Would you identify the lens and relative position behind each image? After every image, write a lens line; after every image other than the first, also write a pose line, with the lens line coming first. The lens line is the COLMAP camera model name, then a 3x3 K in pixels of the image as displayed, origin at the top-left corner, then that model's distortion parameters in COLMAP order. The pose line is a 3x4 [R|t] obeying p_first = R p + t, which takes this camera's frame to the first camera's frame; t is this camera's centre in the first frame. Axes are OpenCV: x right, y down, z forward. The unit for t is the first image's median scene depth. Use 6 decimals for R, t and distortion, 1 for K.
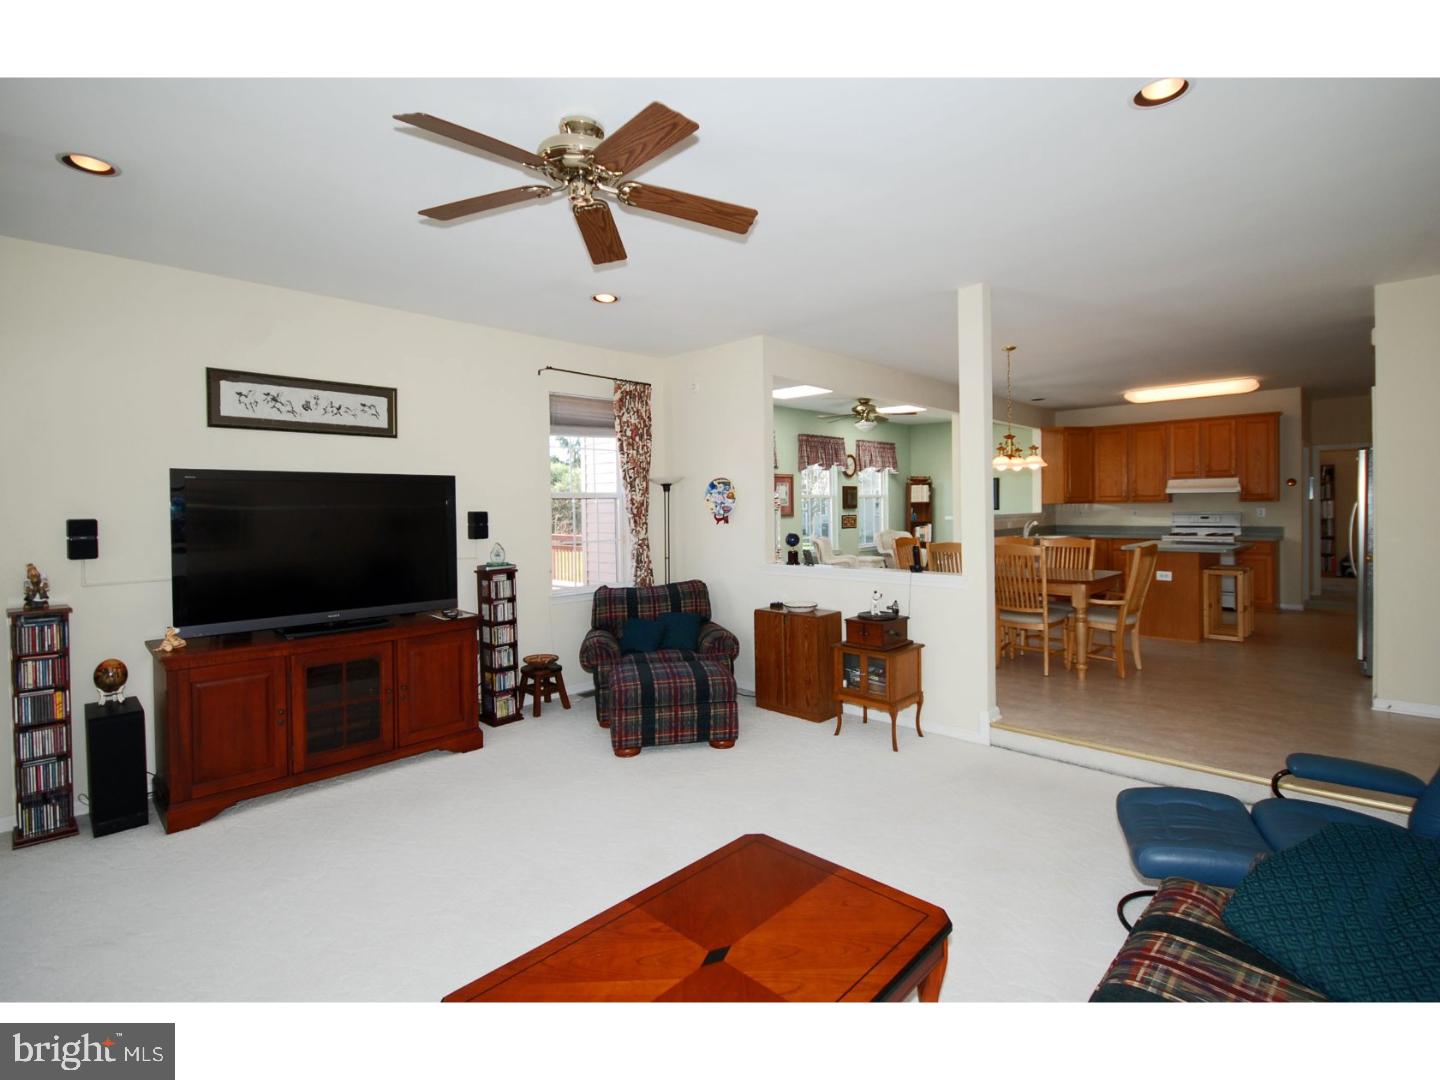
lens RADIAL K [[675.9, 0, 740.1], [0, 675.9, 513.6], [0, 0, 1]] dist [0.000624, -0.001058]
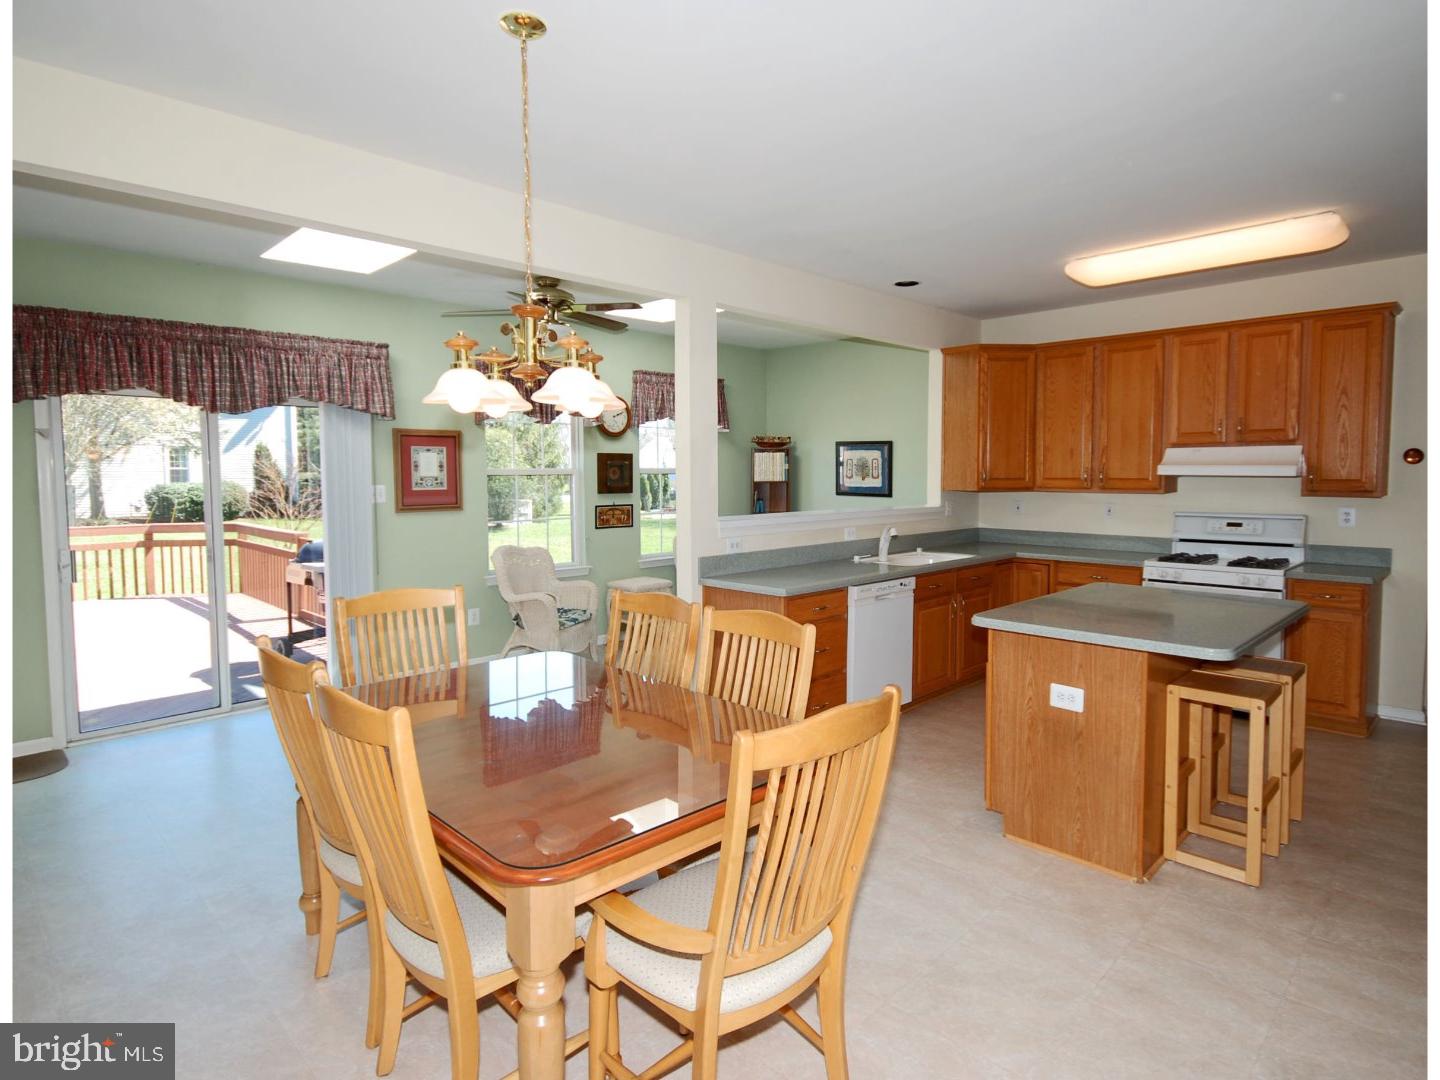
lens RADIAL K [[785.0, 0, 749.5], [0, 785.0, 512.9], [0, 0, 1]] dist [-0.001274, -0.000121]
pose [[0.999783, 0.012440, -0.016734, 0.311608], [-0.011762, 0.999127, 0.040075, -0.020040], [0.017218, -0.039869, 0.999057, 0.381563]]
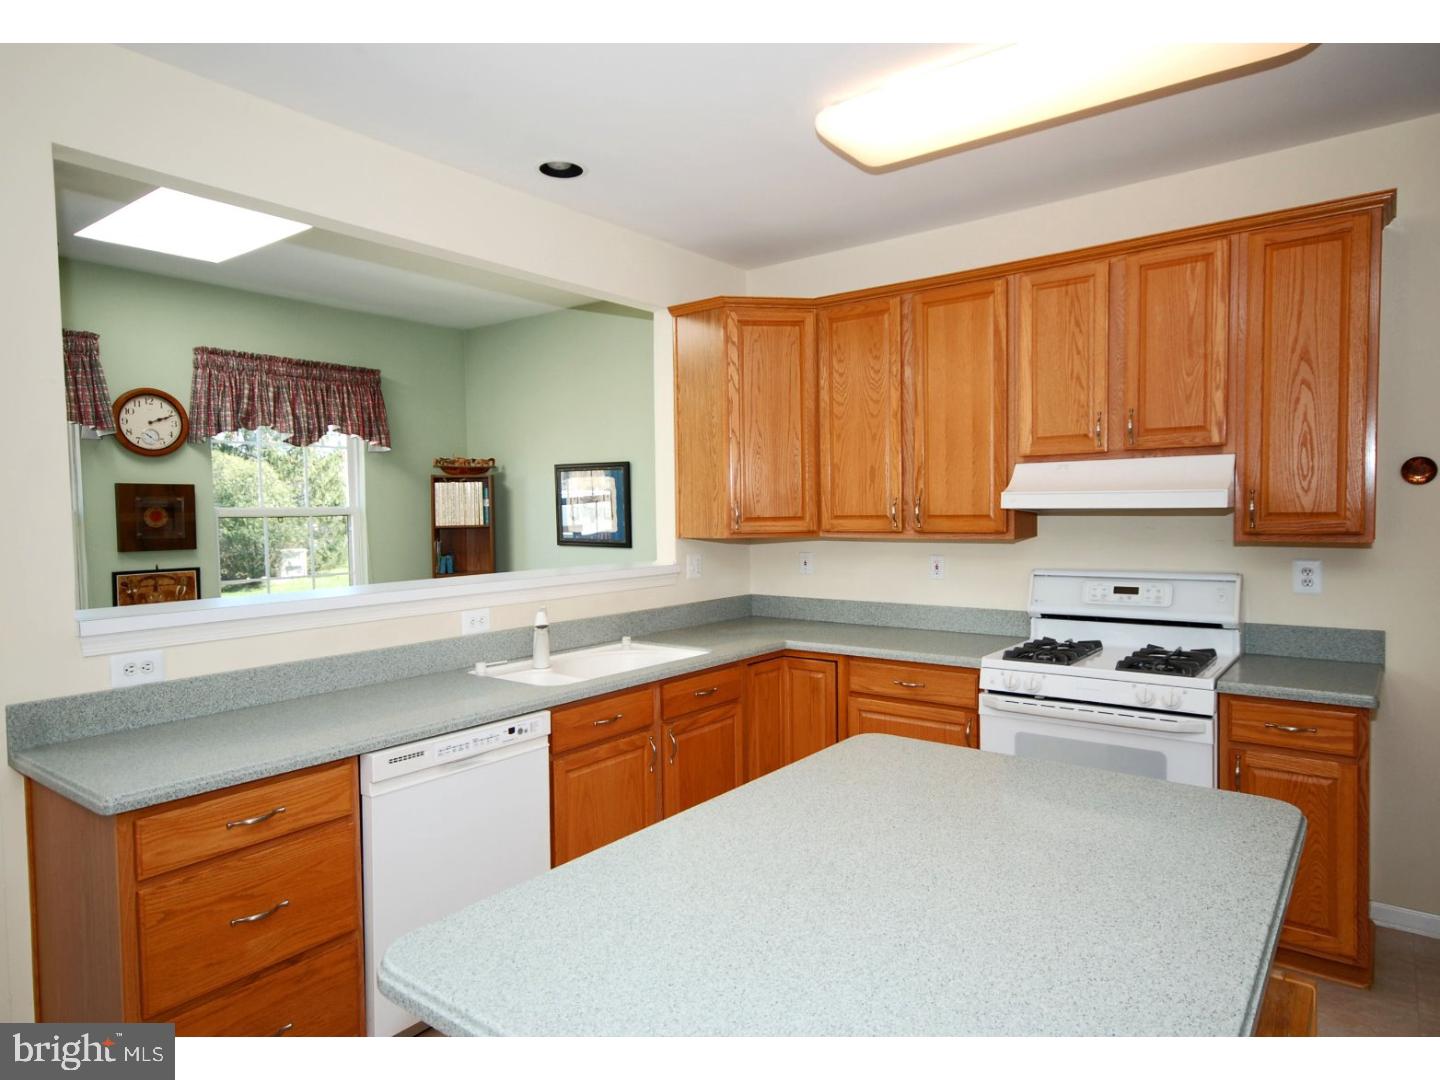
lens RADIAL K [[875.2, 0, 718.2], [0, 875.2, 543.9], [0, 0, 1]] dist [-0.001562, 0.013301]
pose [[0.994688, -0.004500, 0.102838, 0.432219], [0.001954, 0.999689, 0.024845, -0.022652], [-0.102918, -0.024512, 0.994388, 0.585725]]
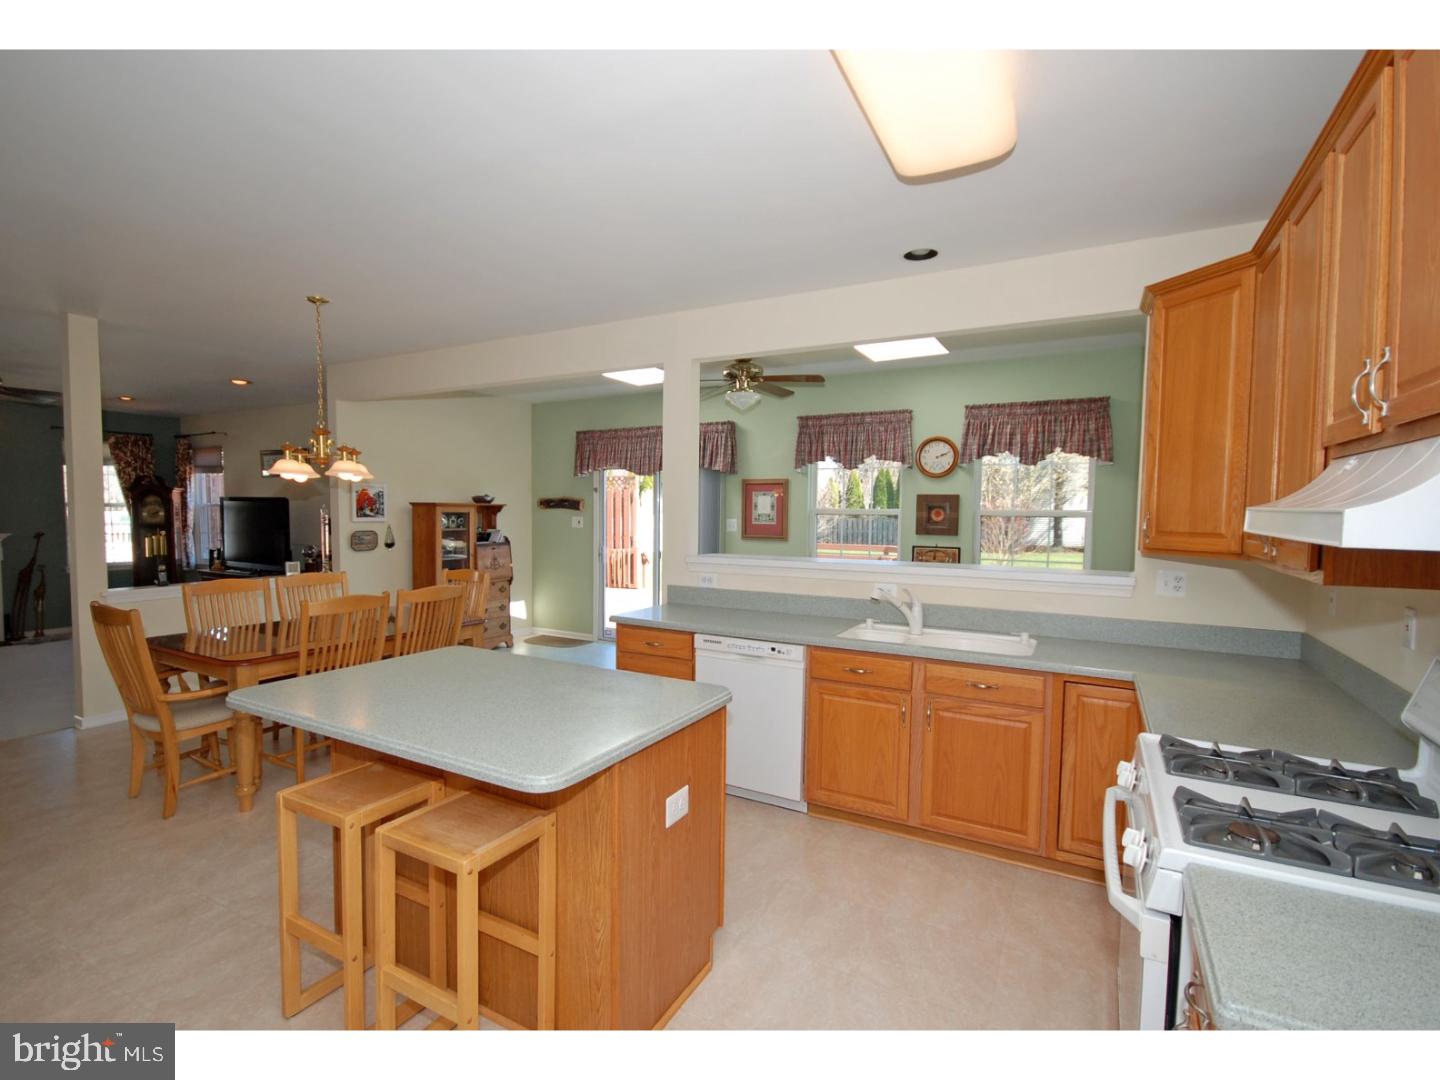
lens RADIAL K [[675.9, 0, 711.0], [0, 675.9, 553.1], [0, 0, 1]] dist [0.000624, -0.001058]
pose [[0.255299, 0.080781, -0.963482, 0.713010], [-0.027275, 0.996709, 0.076340, -0.032085], [0.966477, 0.006789, 0.256662, 0.740931]]
